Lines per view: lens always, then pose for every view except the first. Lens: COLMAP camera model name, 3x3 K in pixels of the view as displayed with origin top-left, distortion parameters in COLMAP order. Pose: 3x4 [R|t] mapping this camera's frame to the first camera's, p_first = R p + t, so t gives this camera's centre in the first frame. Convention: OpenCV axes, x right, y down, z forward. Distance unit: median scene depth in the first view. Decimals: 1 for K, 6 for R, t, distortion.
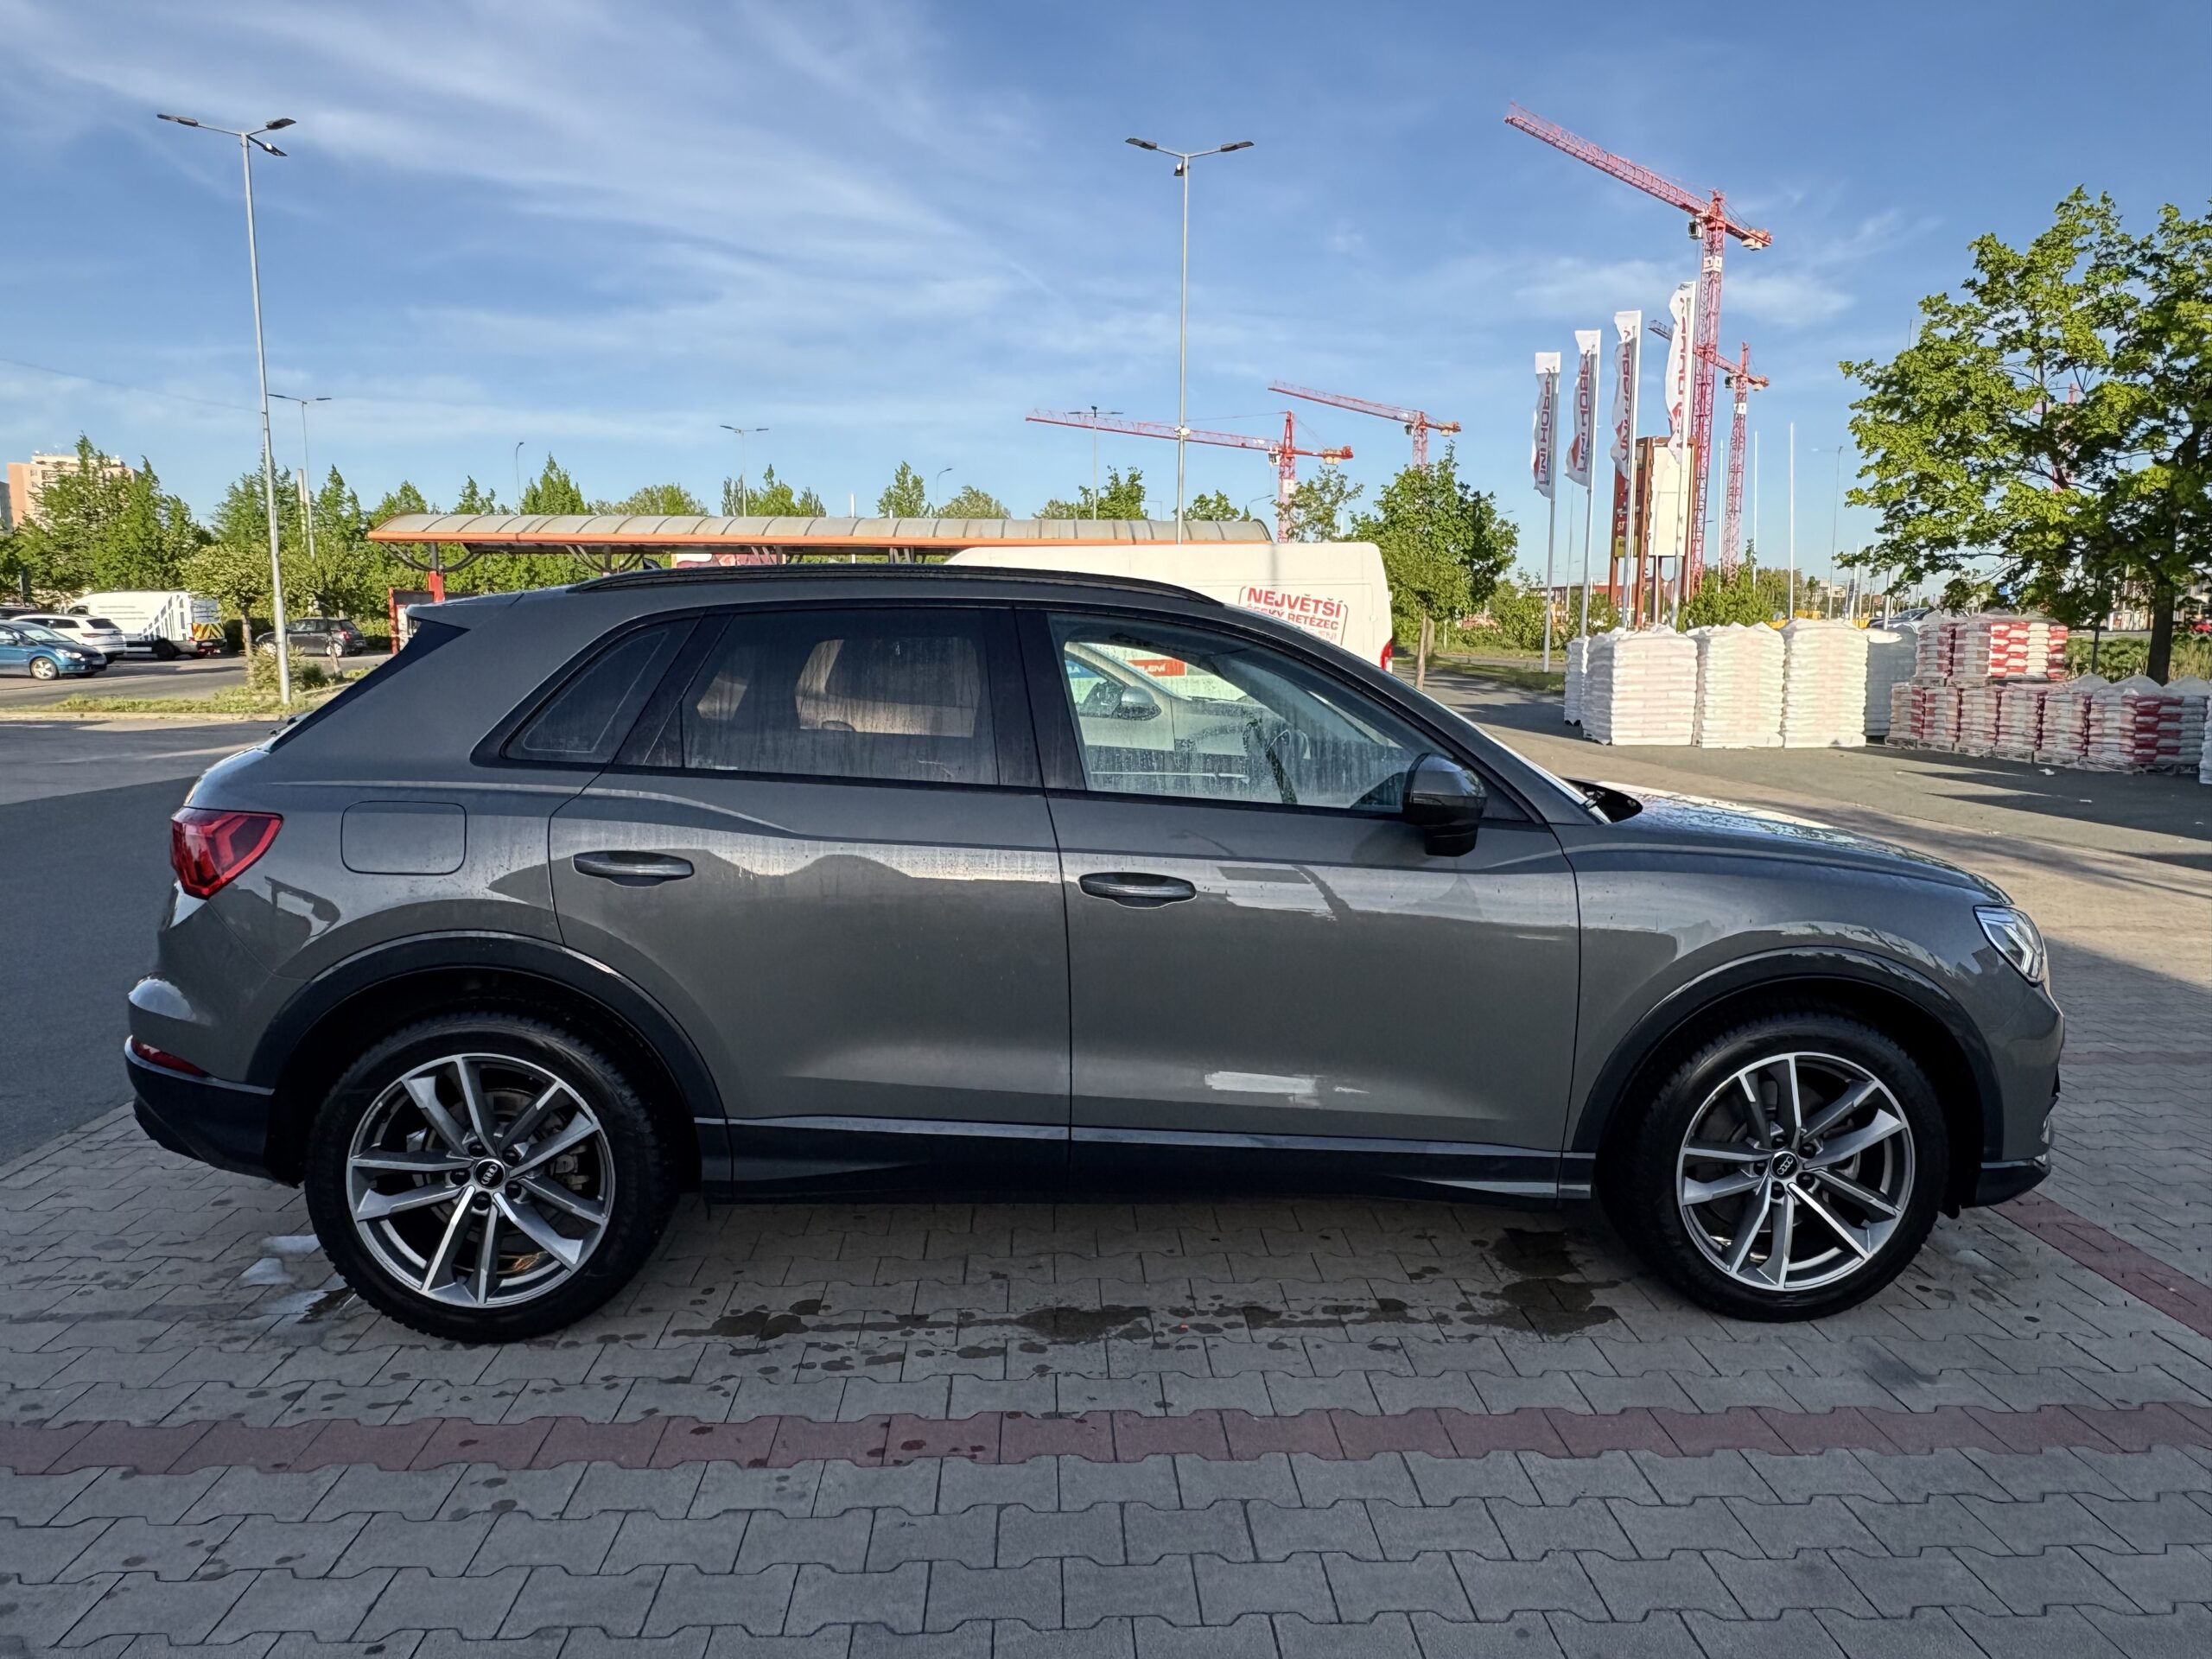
lens RADIAL K [[1396.6, 0, 1036.8], [0, 1396.6, 847.9], [0, 0, 1]] dist [0.001186, -0.001455]
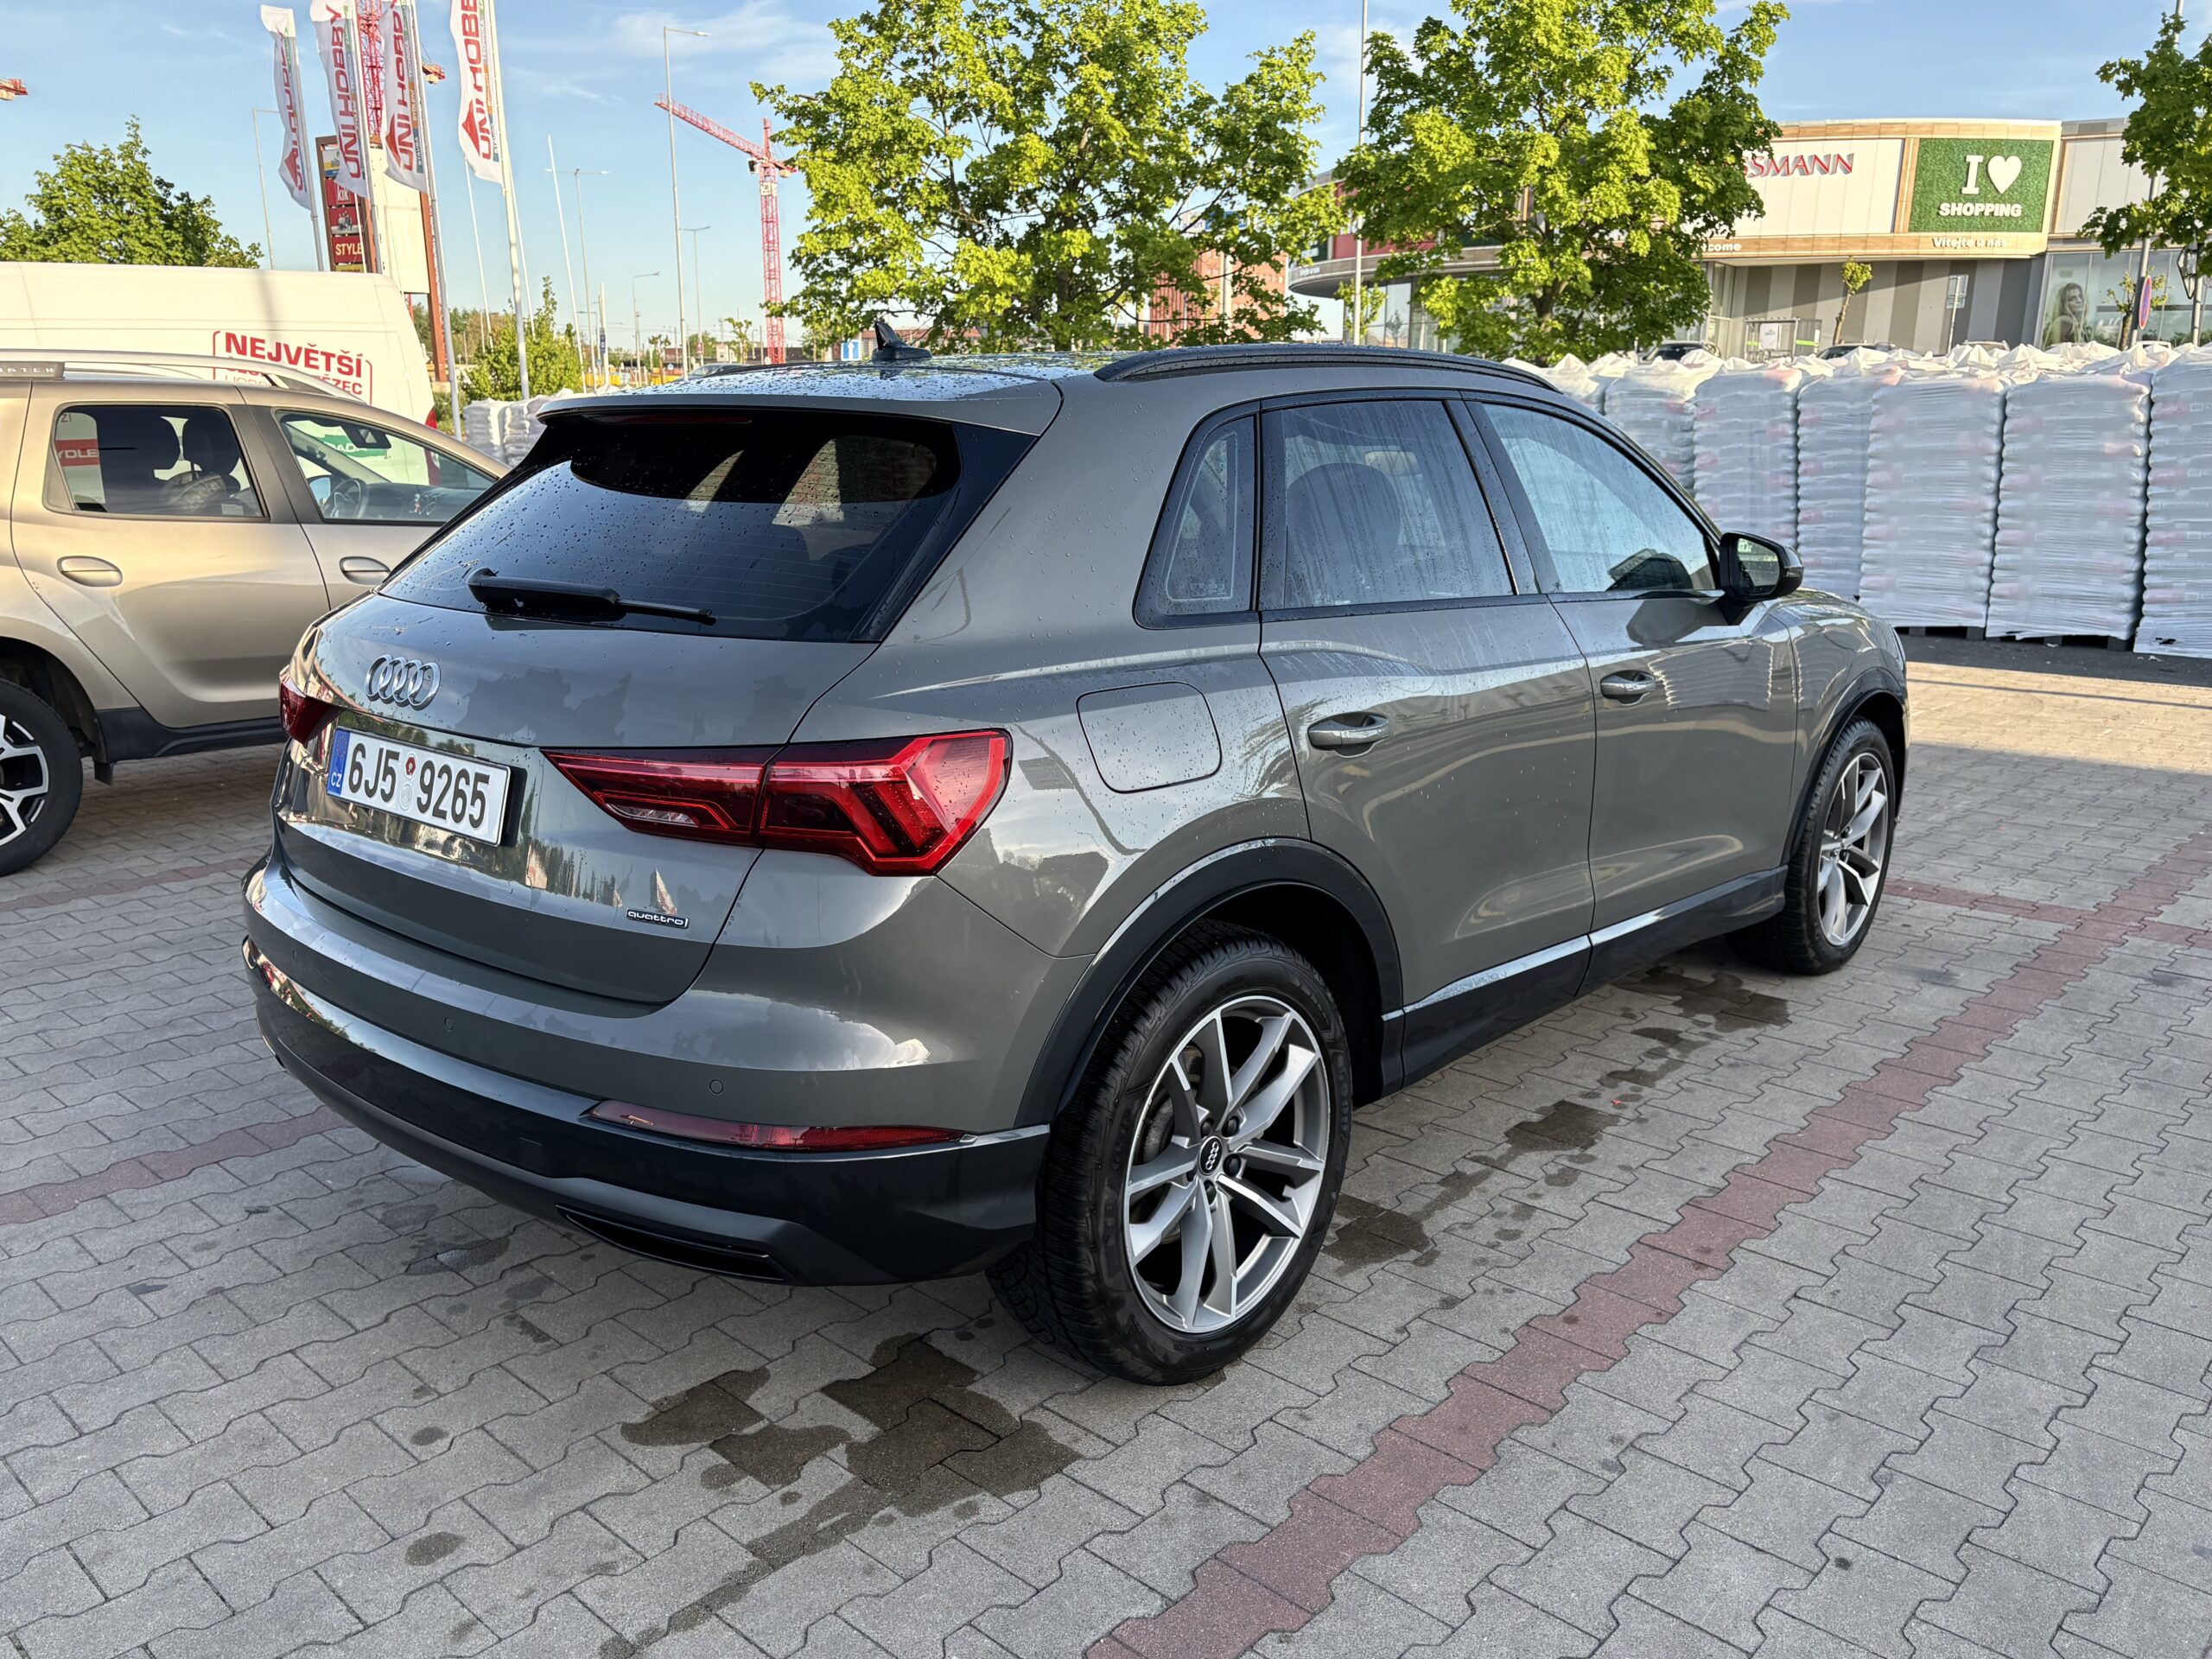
lens RADIAL K [[1723.7, 0, 1068.2], [0, 1723.7, 851.5], [0, 0, 1]] dist [0.054517, -0.057133]
pose [[0.708453, -0.184286, 0.681273, -1.014075], [0.110687, 0.982374, 0.150632, -0.080919], [-0.697024, -0.031308, 0.716364, 0.355742]]
